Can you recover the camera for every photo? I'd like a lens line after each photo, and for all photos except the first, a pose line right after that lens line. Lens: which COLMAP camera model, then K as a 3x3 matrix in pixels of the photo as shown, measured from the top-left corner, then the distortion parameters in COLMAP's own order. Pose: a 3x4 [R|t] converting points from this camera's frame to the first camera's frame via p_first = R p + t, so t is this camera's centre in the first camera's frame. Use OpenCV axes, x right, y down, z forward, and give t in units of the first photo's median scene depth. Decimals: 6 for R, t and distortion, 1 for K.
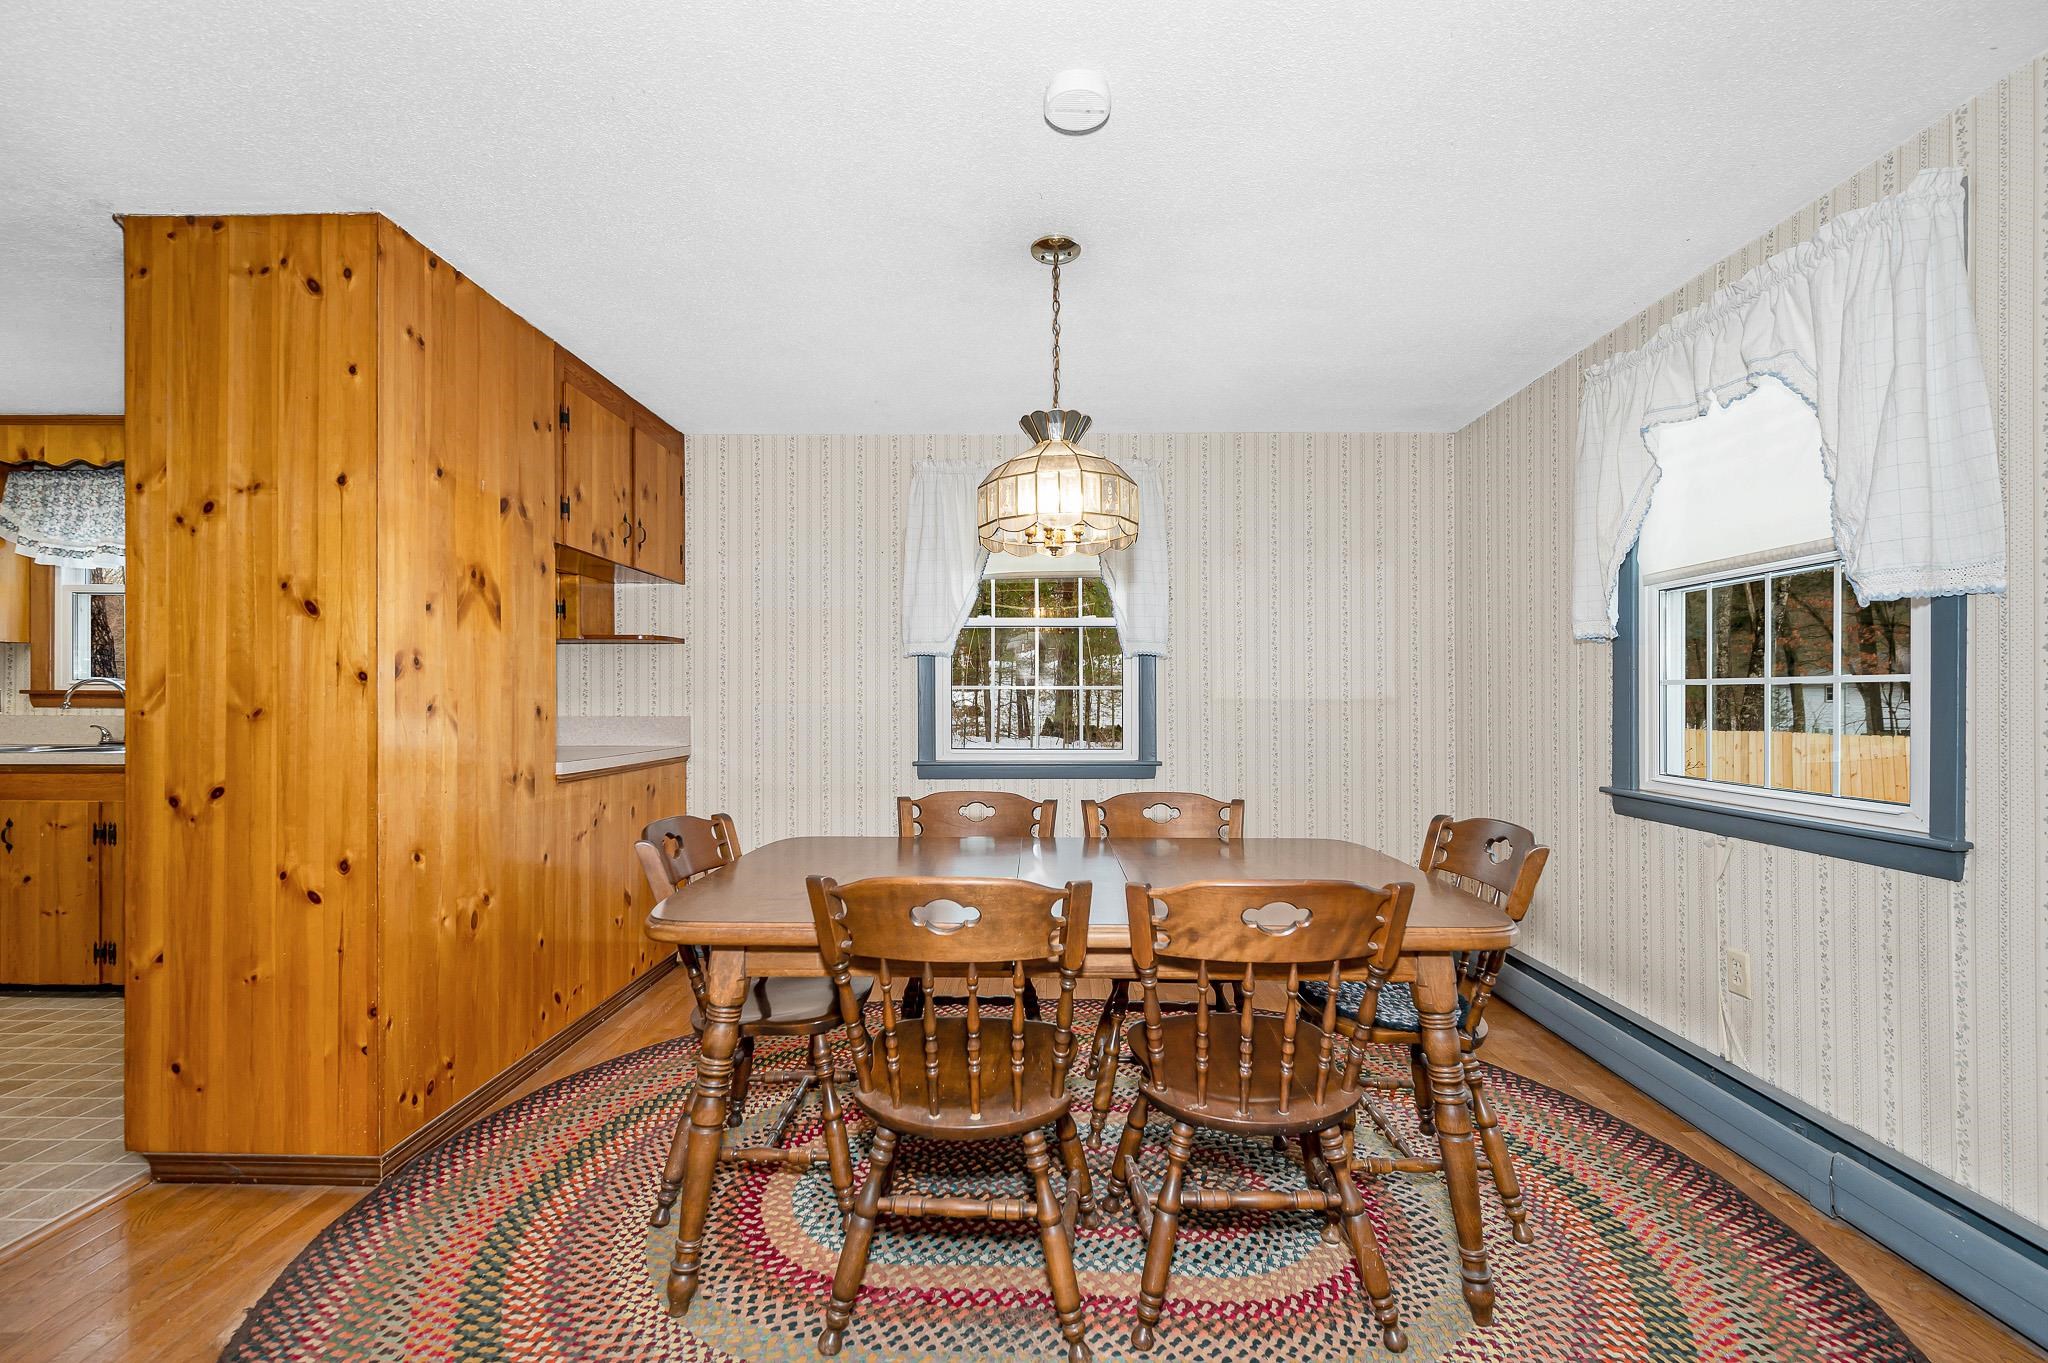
lens RADIAL K [[901.0, 0, 1035.1], [0, 901.0, 690.9], [0, 0, 1]] dist [-0.004255, -0.000390]
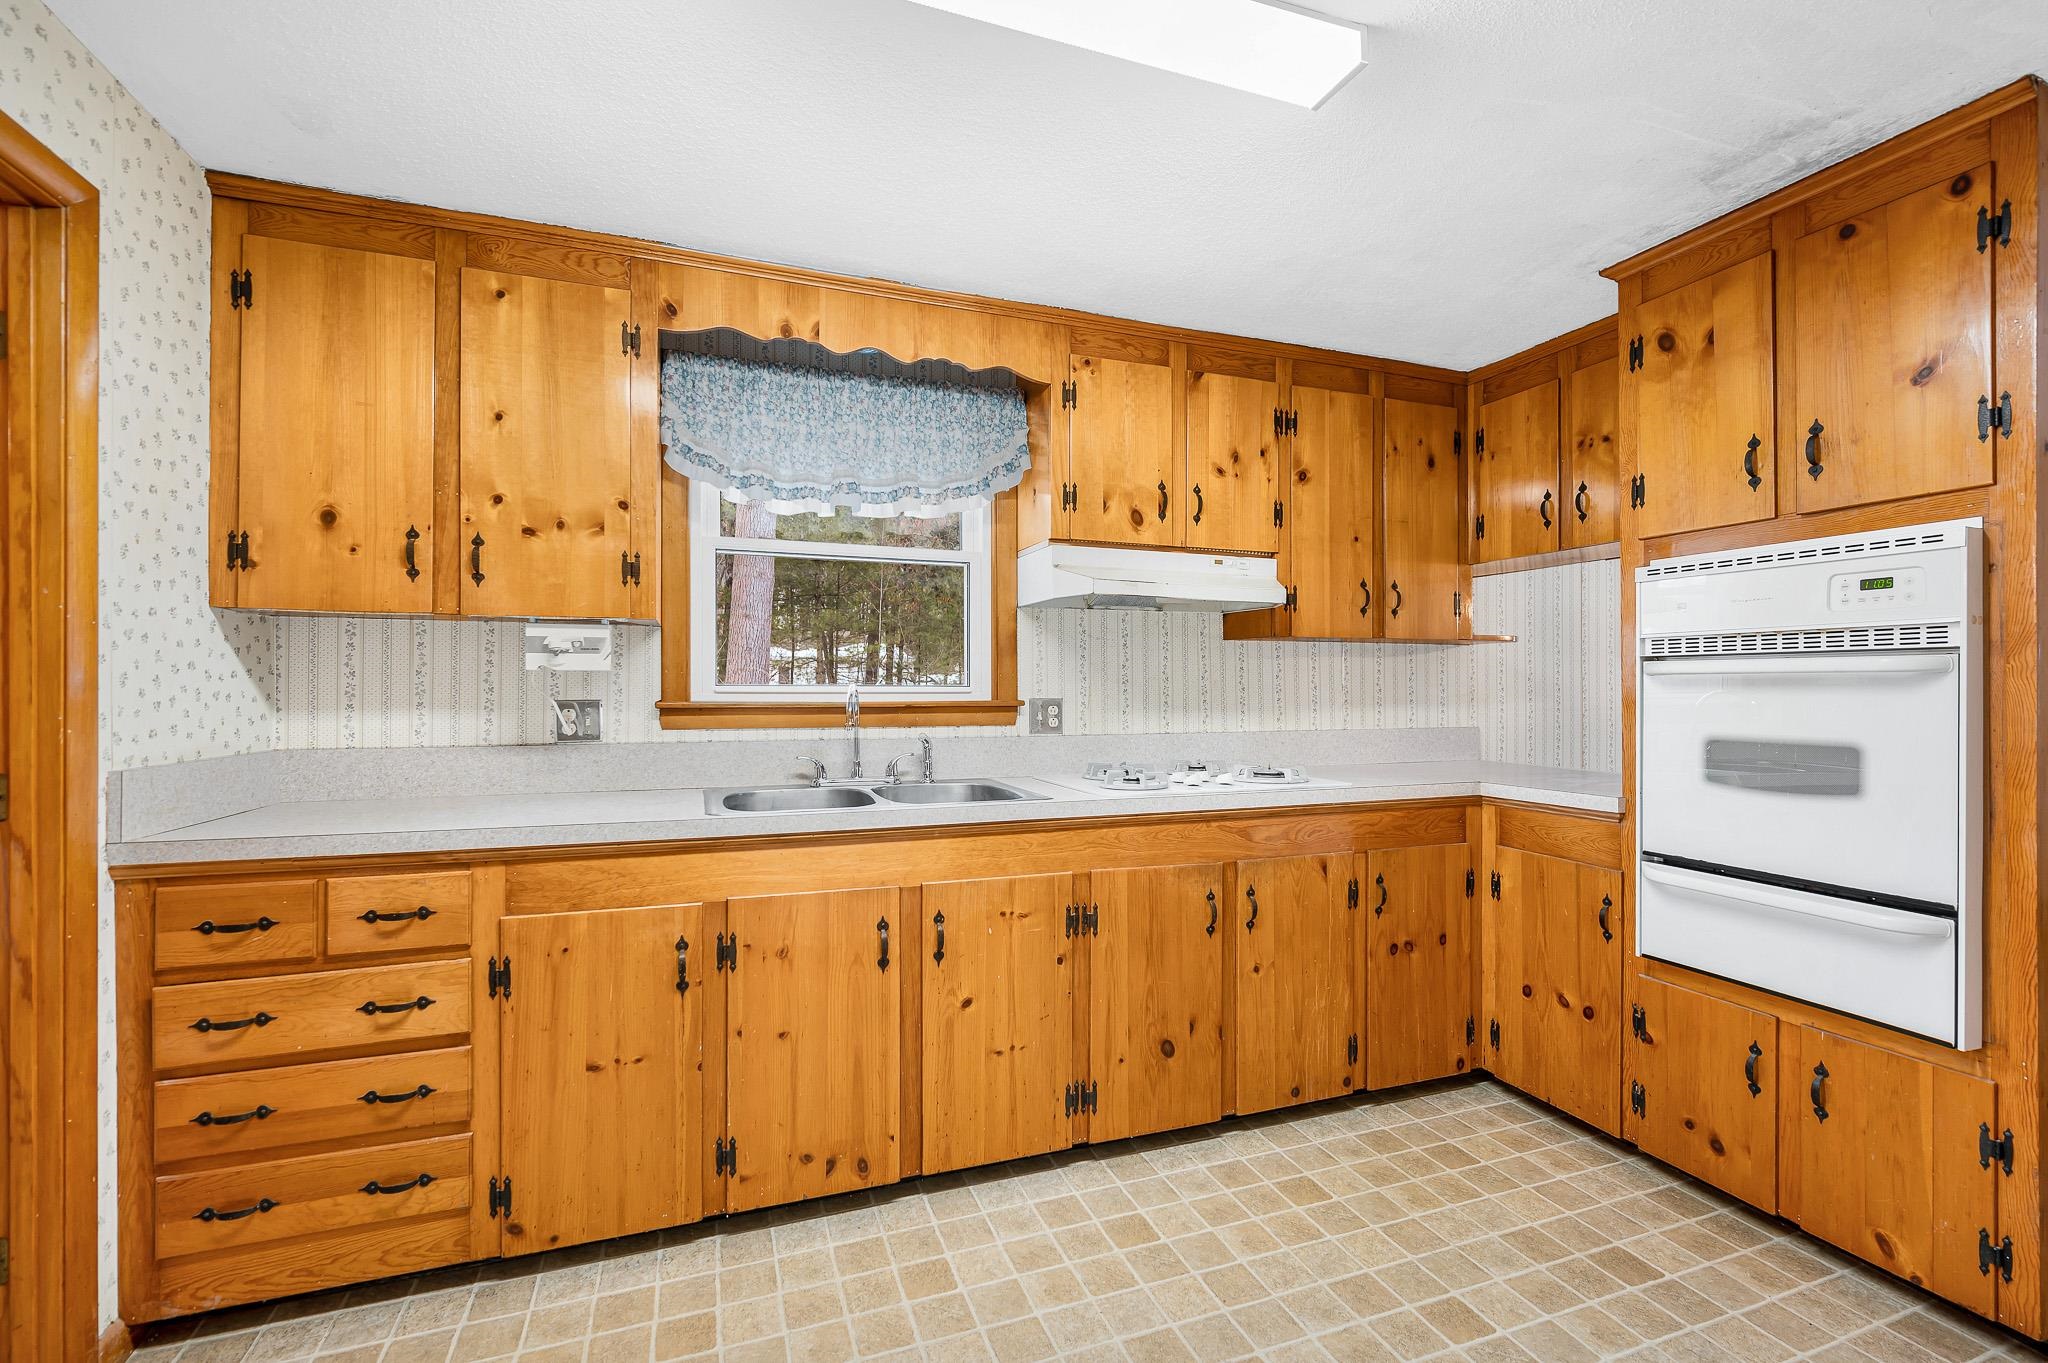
lens RADIAL K [[891.4, 0, 1024.0], [0, 891.4, 681.5], [0, 0, 1]] dist [-0.002519, -0.000241]
pose [[0.939950, 0.000863, 0.341312, -1.445782], [-0.000470, 0.999999, -0.001232, -0.019404], [-0.341313, 0.000998, 0.939949, 0.431492]]
